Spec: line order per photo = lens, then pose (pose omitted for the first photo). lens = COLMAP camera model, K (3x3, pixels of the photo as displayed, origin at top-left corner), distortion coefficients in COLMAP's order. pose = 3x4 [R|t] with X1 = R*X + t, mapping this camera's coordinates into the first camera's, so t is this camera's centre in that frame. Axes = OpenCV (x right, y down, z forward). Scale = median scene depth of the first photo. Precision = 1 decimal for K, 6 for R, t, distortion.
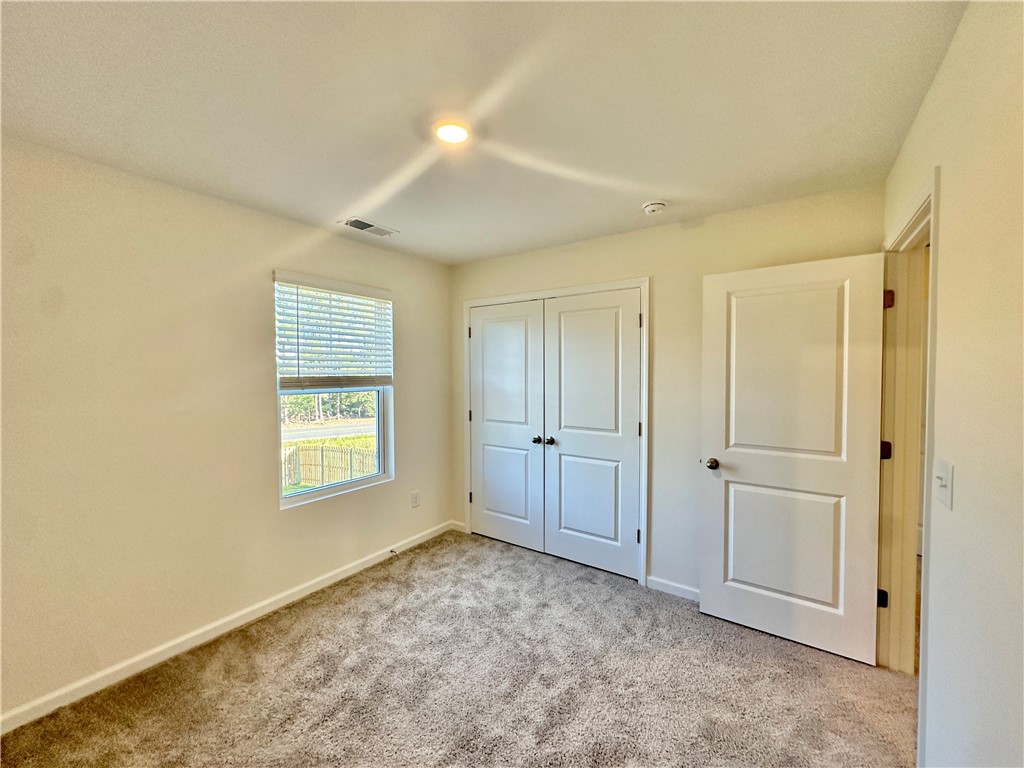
lens RADIAL K [[410.0, 0, 509.4], [0, 410.0, 384.2], [0, 0, 1]] dist [-0.003625, 0.000810]
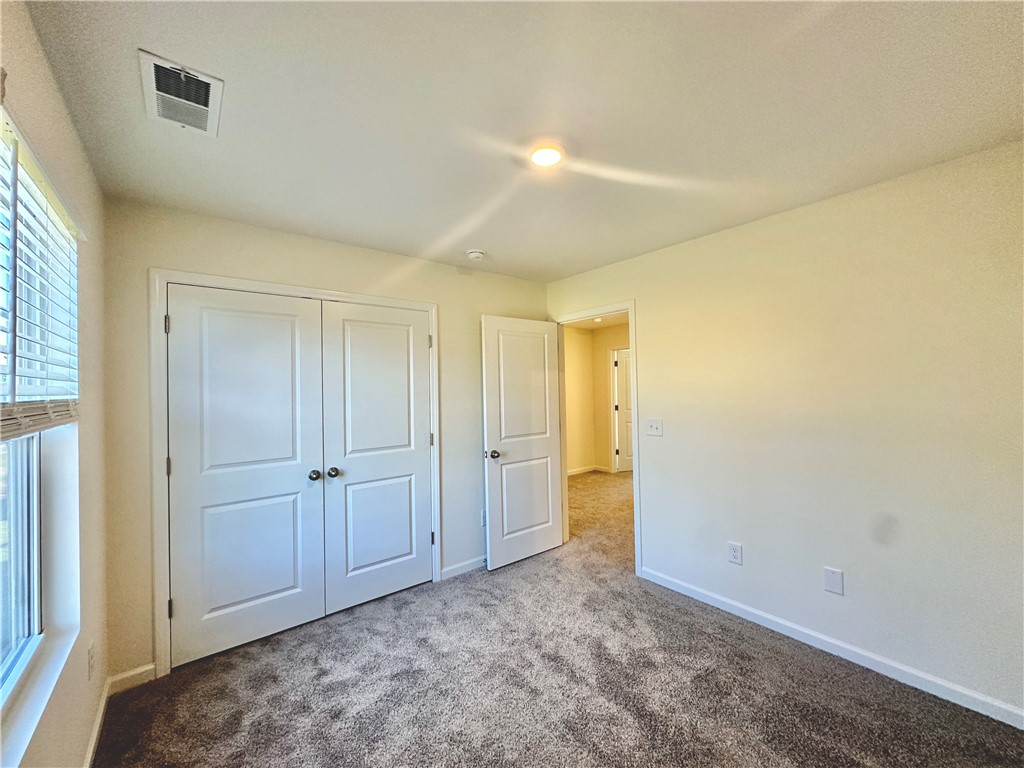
lens RADIAL K [[410.0, 0, 514.0], [0, 410.0, 383.3], [0, 0, 1]] dist [-0.003625, 0.000810]
pose [[0.274918, 0.006404, 0.961446, -0.683676], [0.046480, 0.998720, -0.019943, -0.008987], [-0.960343, 0.050171, 0.274269, 0.477993]]
